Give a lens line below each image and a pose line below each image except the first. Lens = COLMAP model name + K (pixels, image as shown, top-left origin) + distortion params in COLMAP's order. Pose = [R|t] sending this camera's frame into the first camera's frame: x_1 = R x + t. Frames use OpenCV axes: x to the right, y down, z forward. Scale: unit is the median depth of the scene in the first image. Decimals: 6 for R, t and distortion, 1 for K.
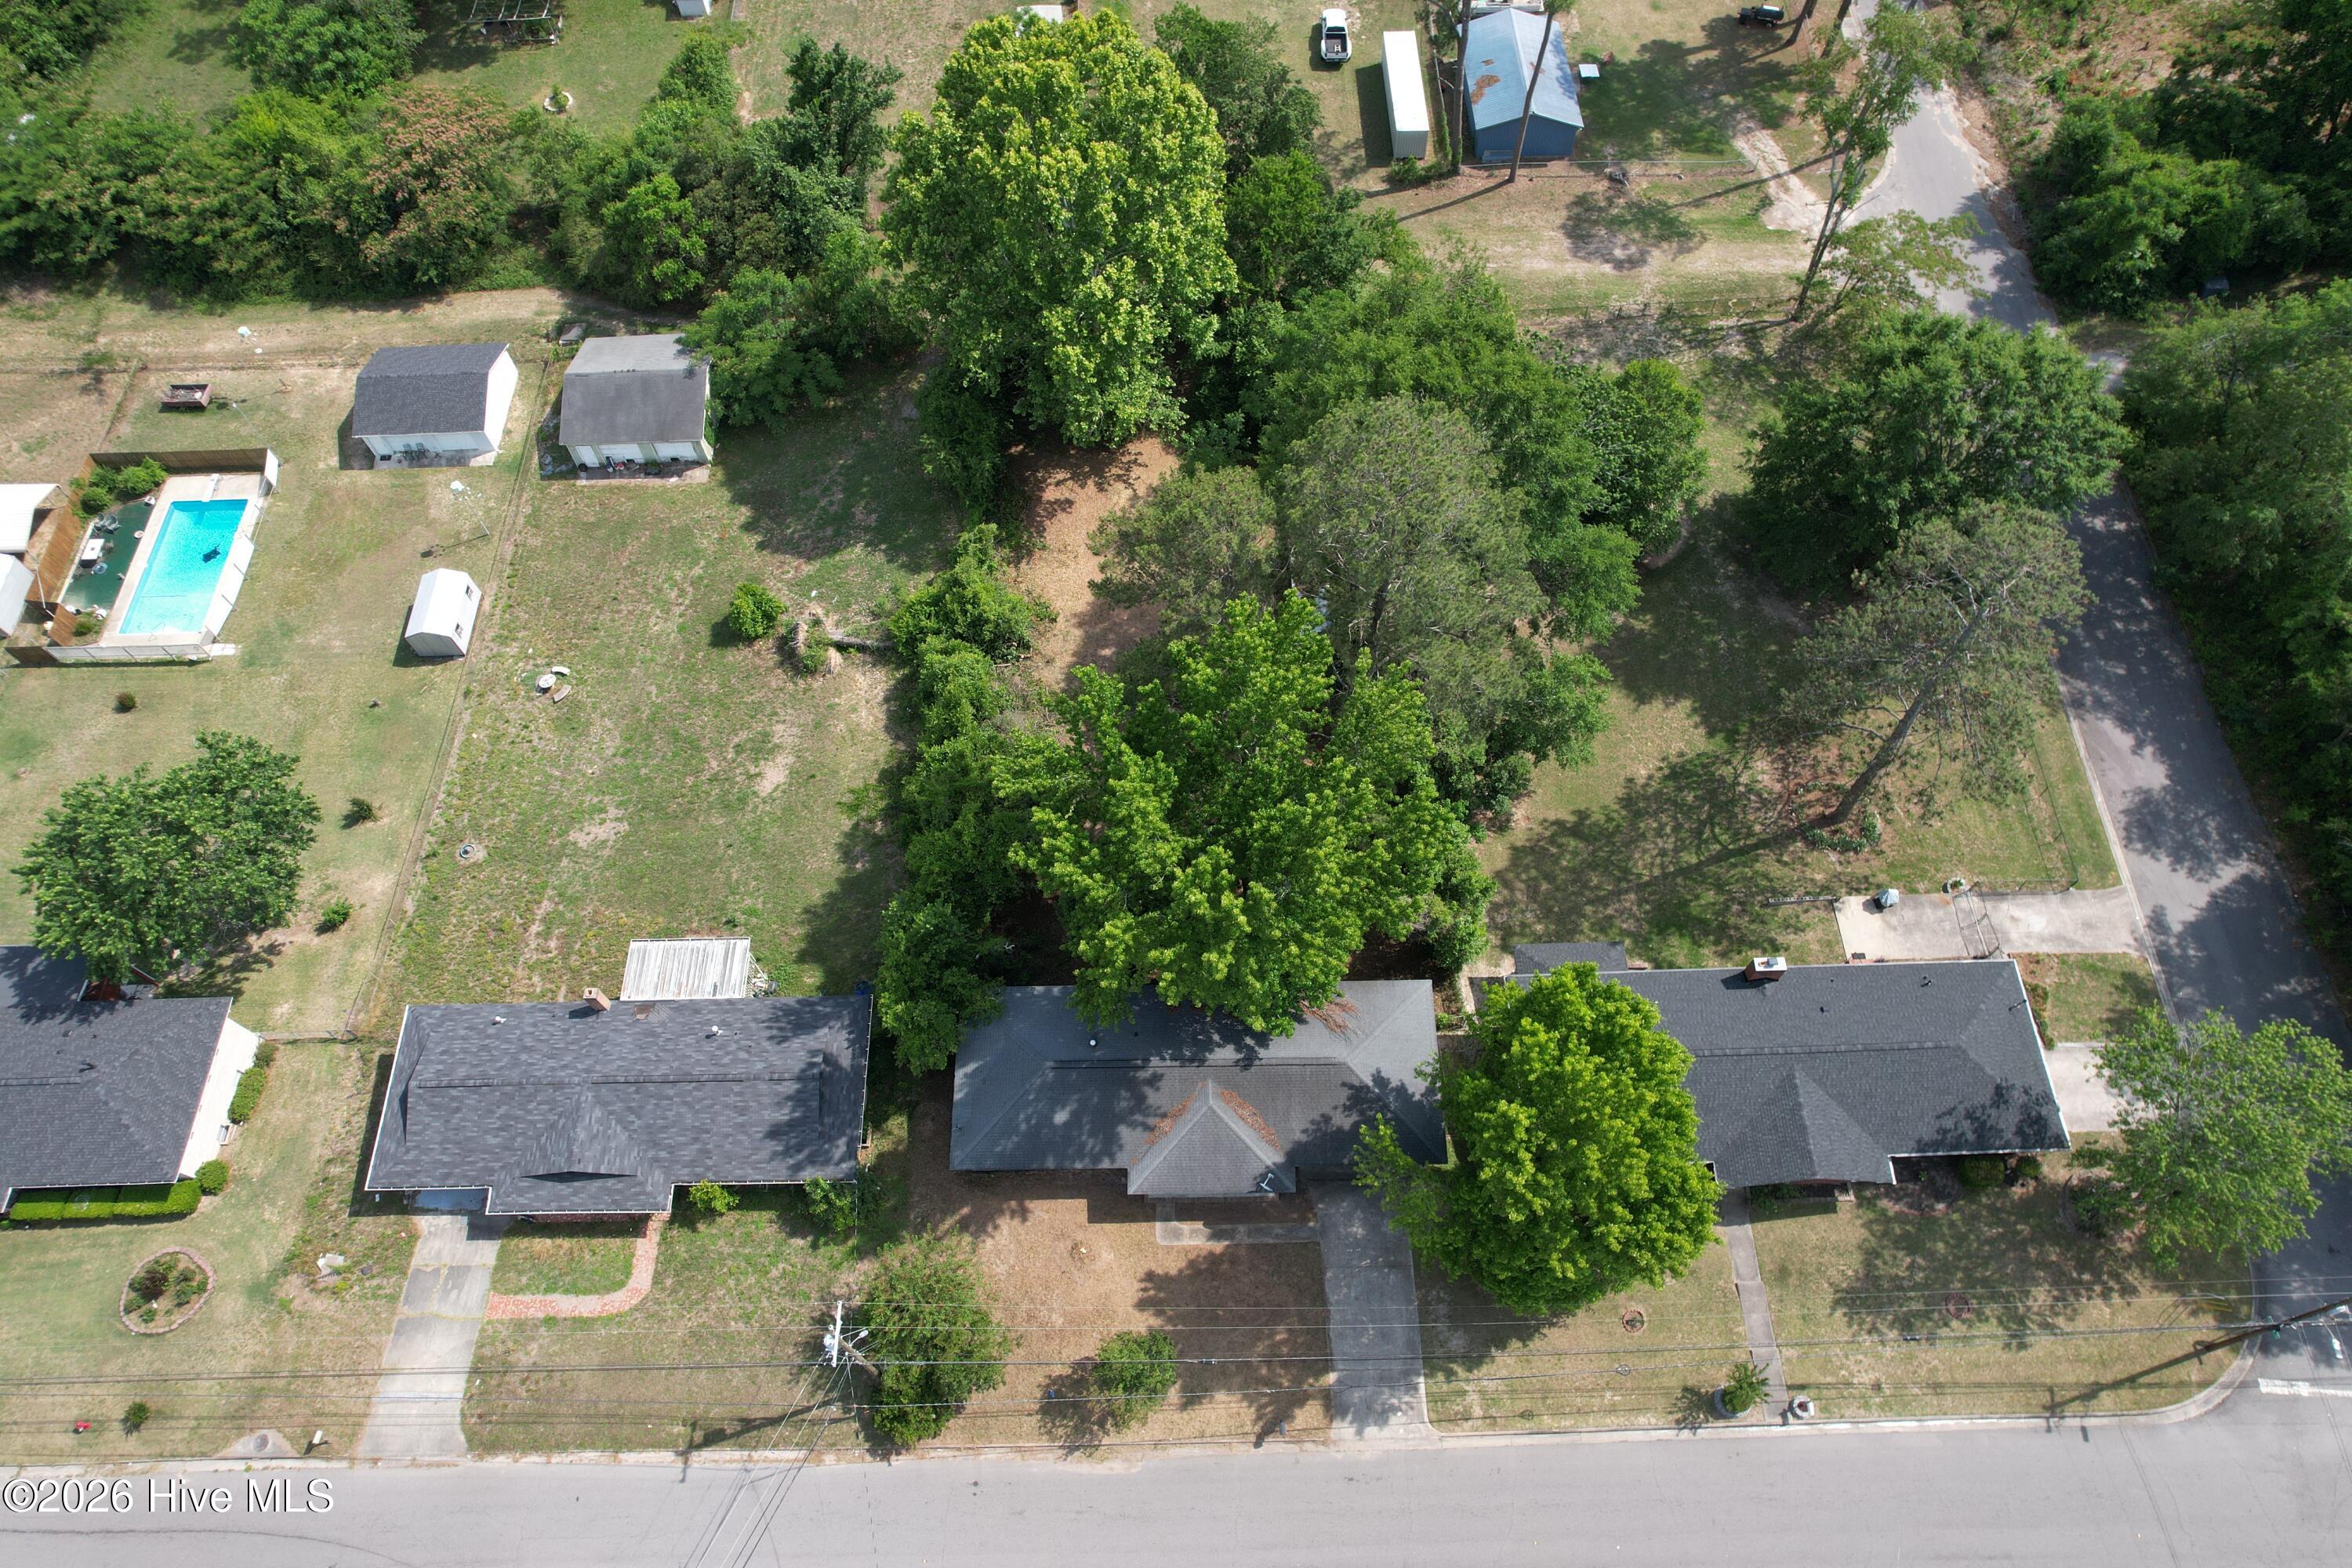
lens RADIAL K [[1502.7, 0, 1175.0], [0, 1502.7, 800.6], [0, 0, 1]] dist [-0.064085, 0.049738]
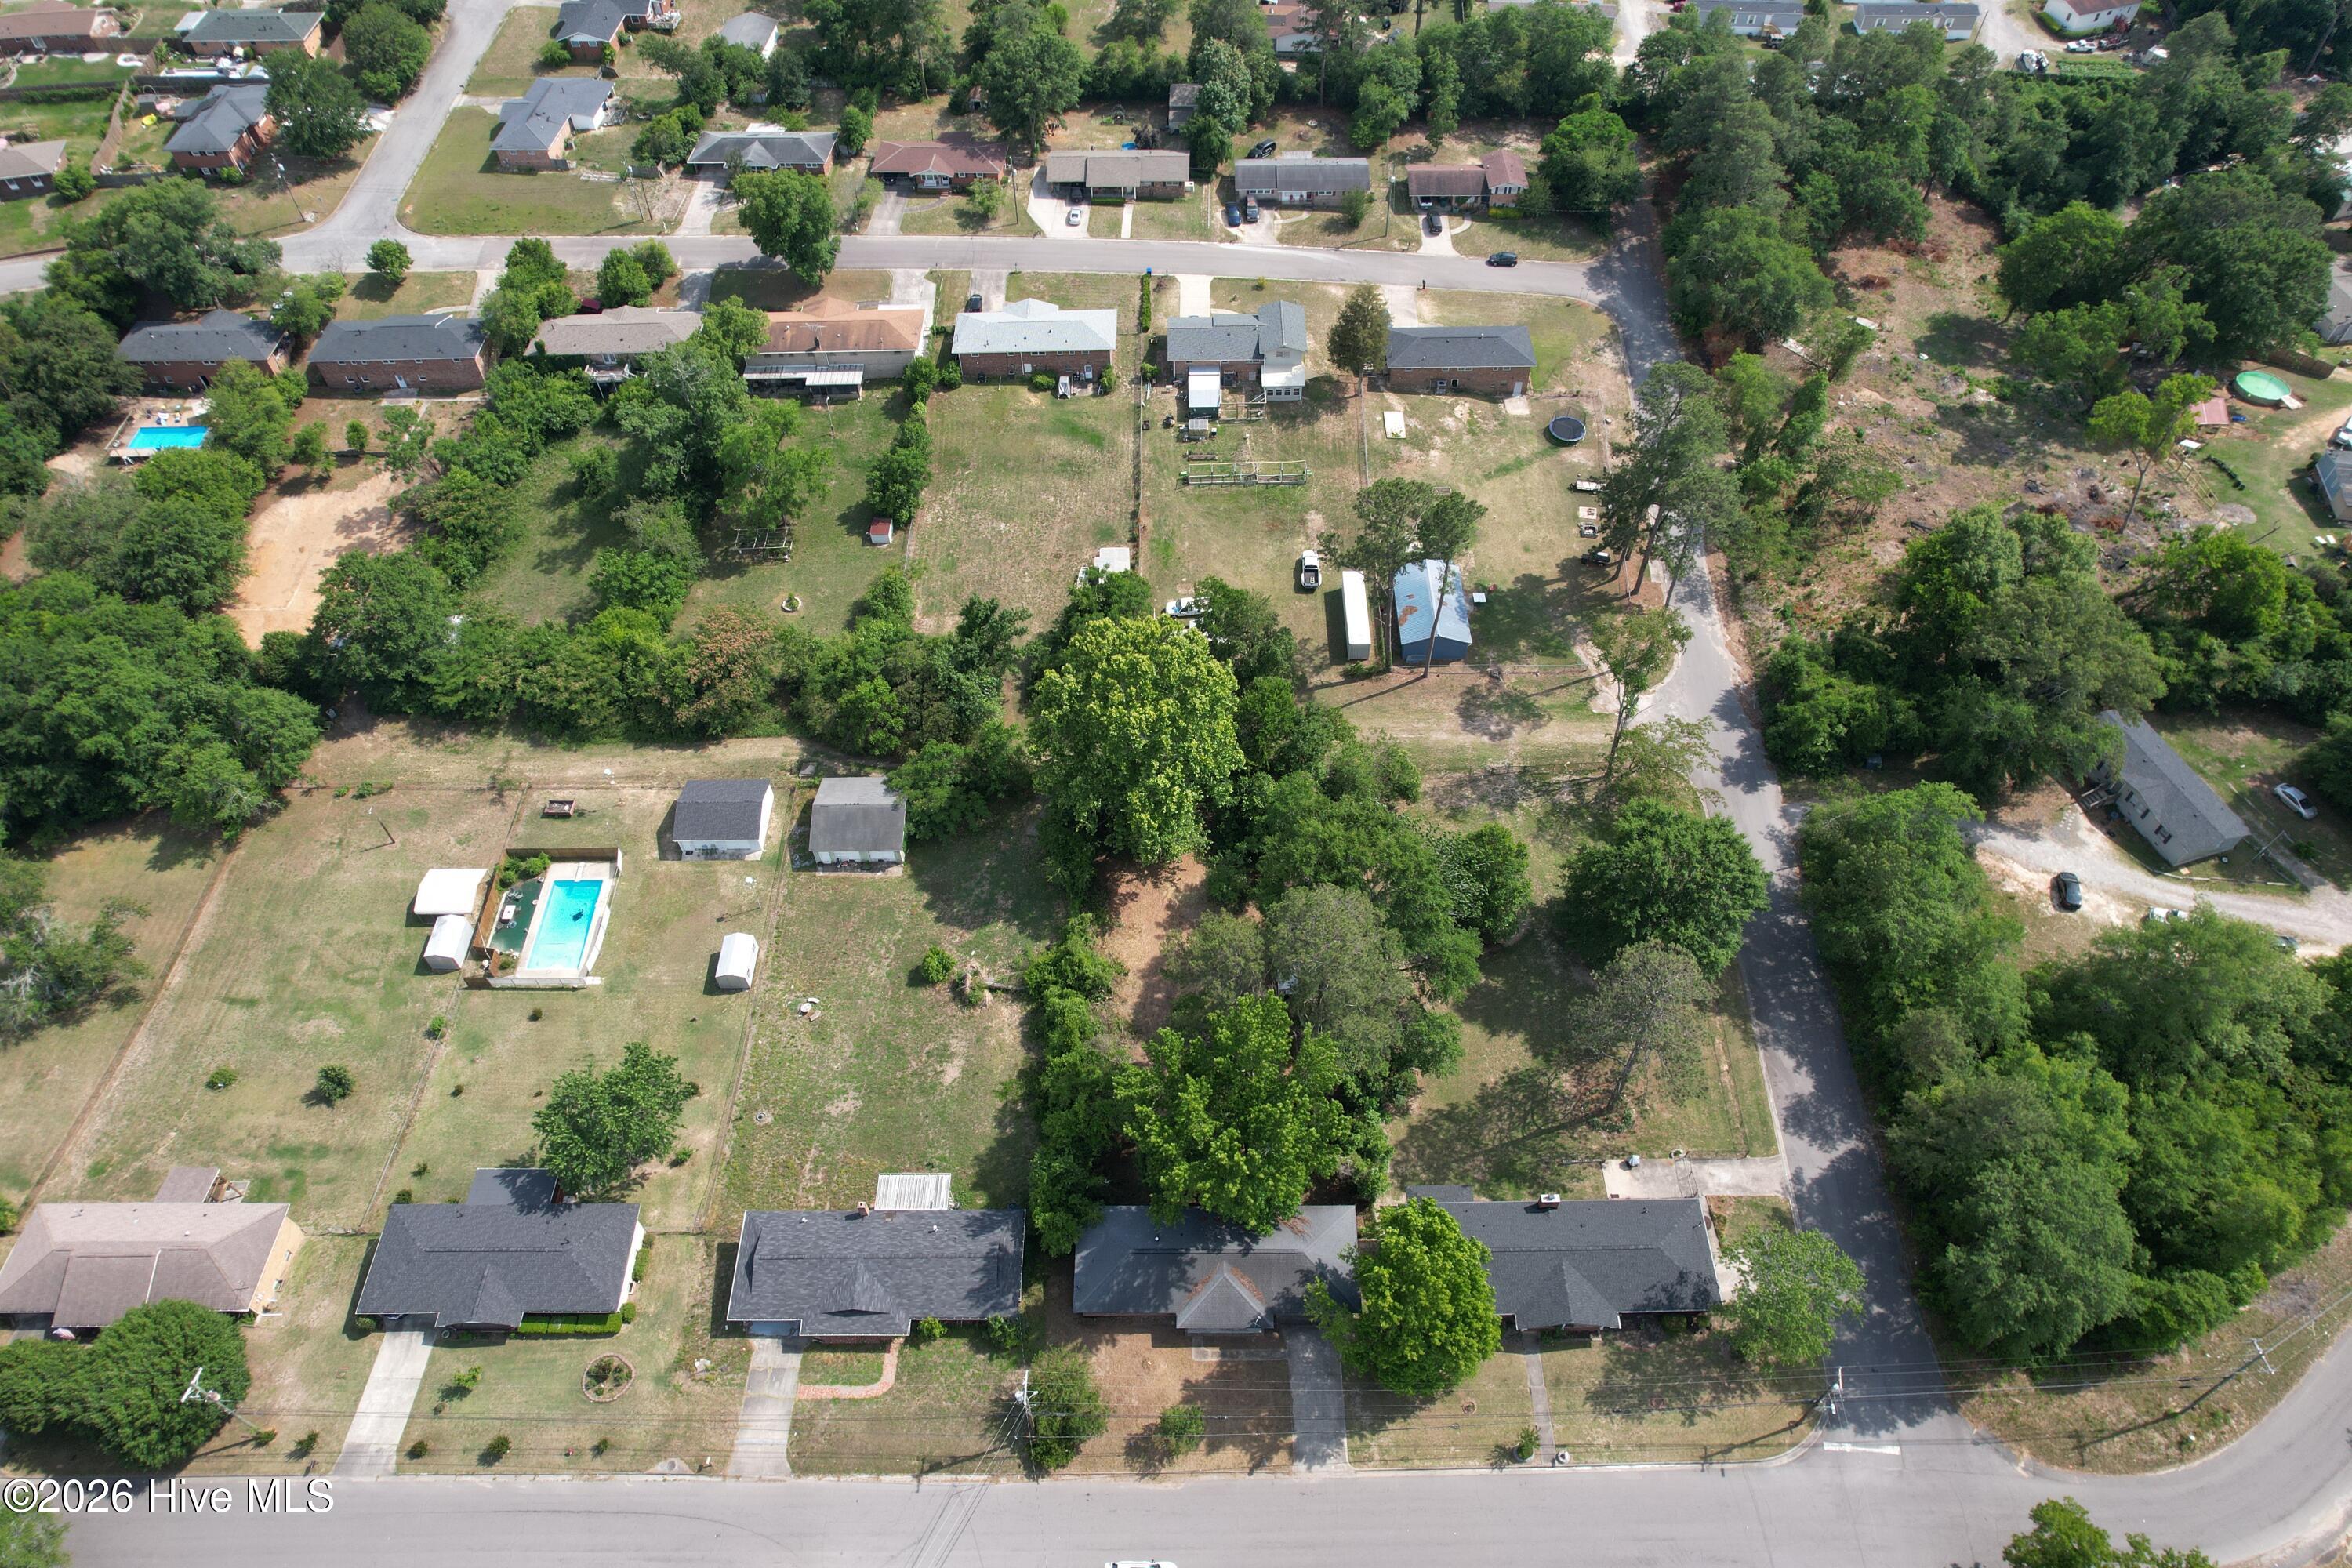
lens RADIAL K [[1502.7, 0, 1166.5], [0, 1502.7, 798.9], [0, 0, 1]] dist [-0.064085, 0.049738]
pose [[0.999843, 0.015373, -0.008865, -0.030273], [-0.016664, 0.985096, -0.171199, -0.035819], [0.006101, 0.171320, 0.985197, -0.654626]]
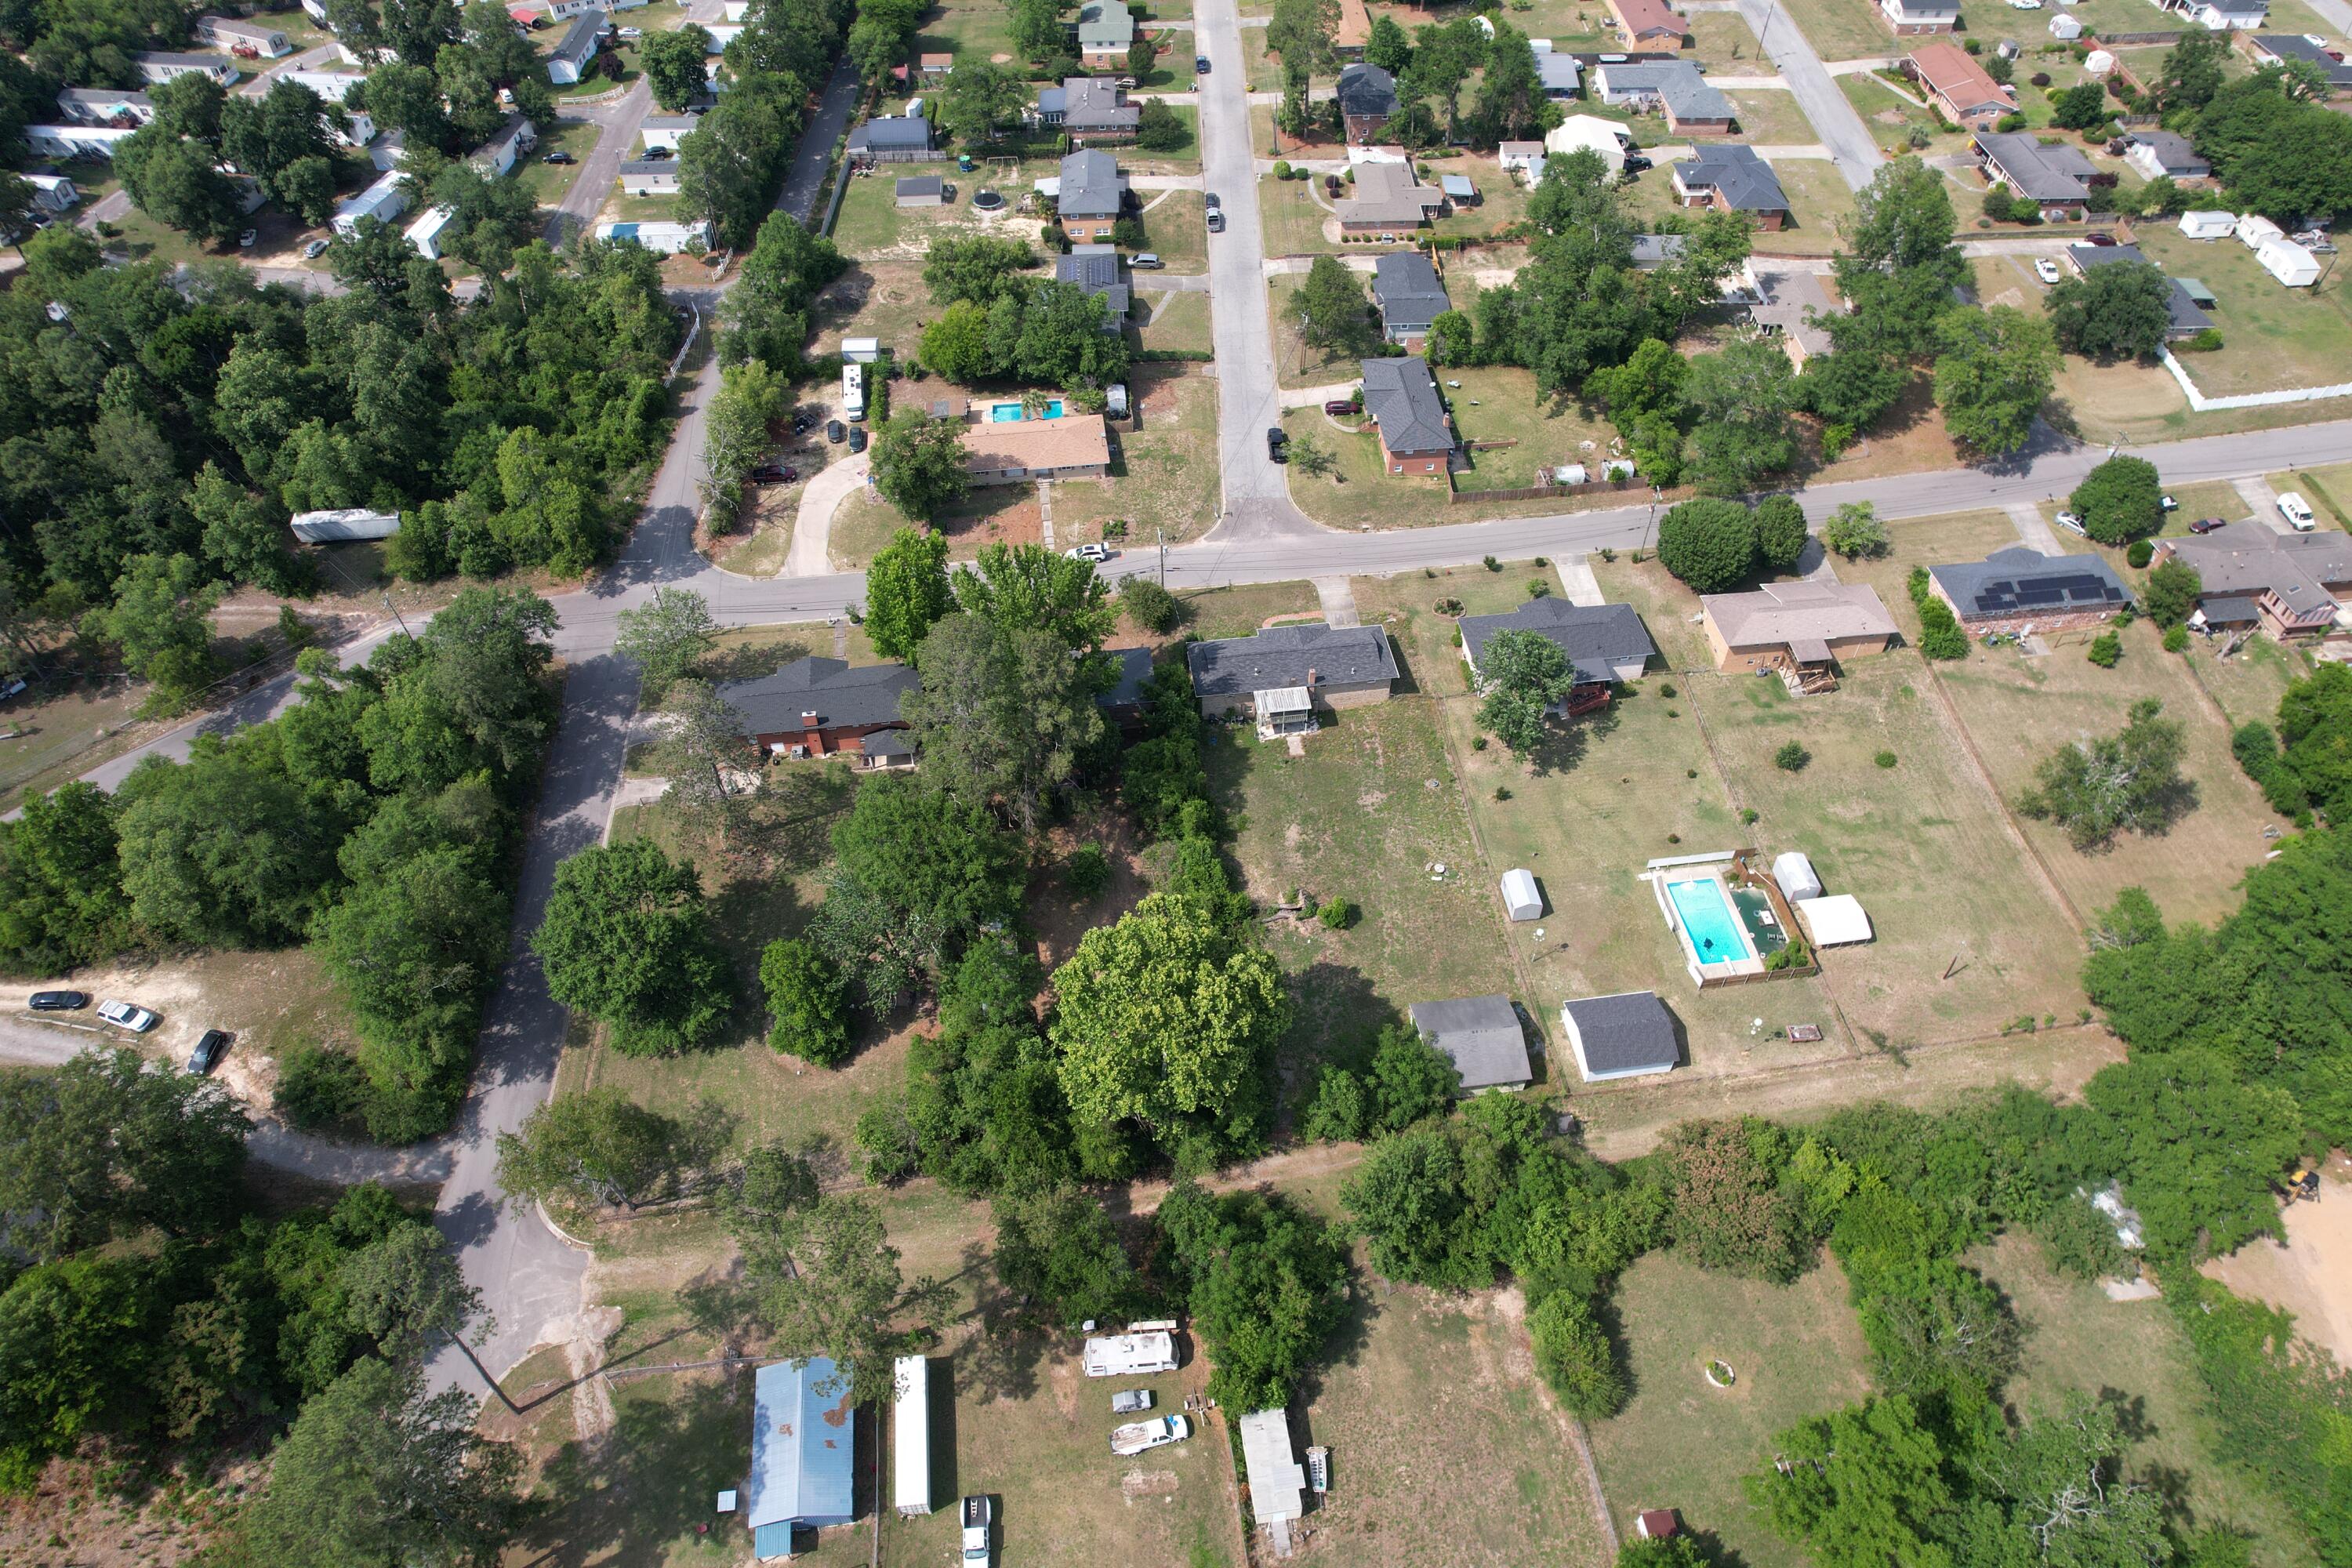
lens RADIAL K [[1502.7, 0, 1206.3], [0, 1502.7, 798.5], [0, 0, 1]] dist [-0.064085, 0.049738]
pose [[-0.992103, 0.109292, -0.061542, -0.050243], [-0.093986, -0.322864, 0.941767, -1.848078], [0.083058, 0.940114, 0.330586, 0.336716]]
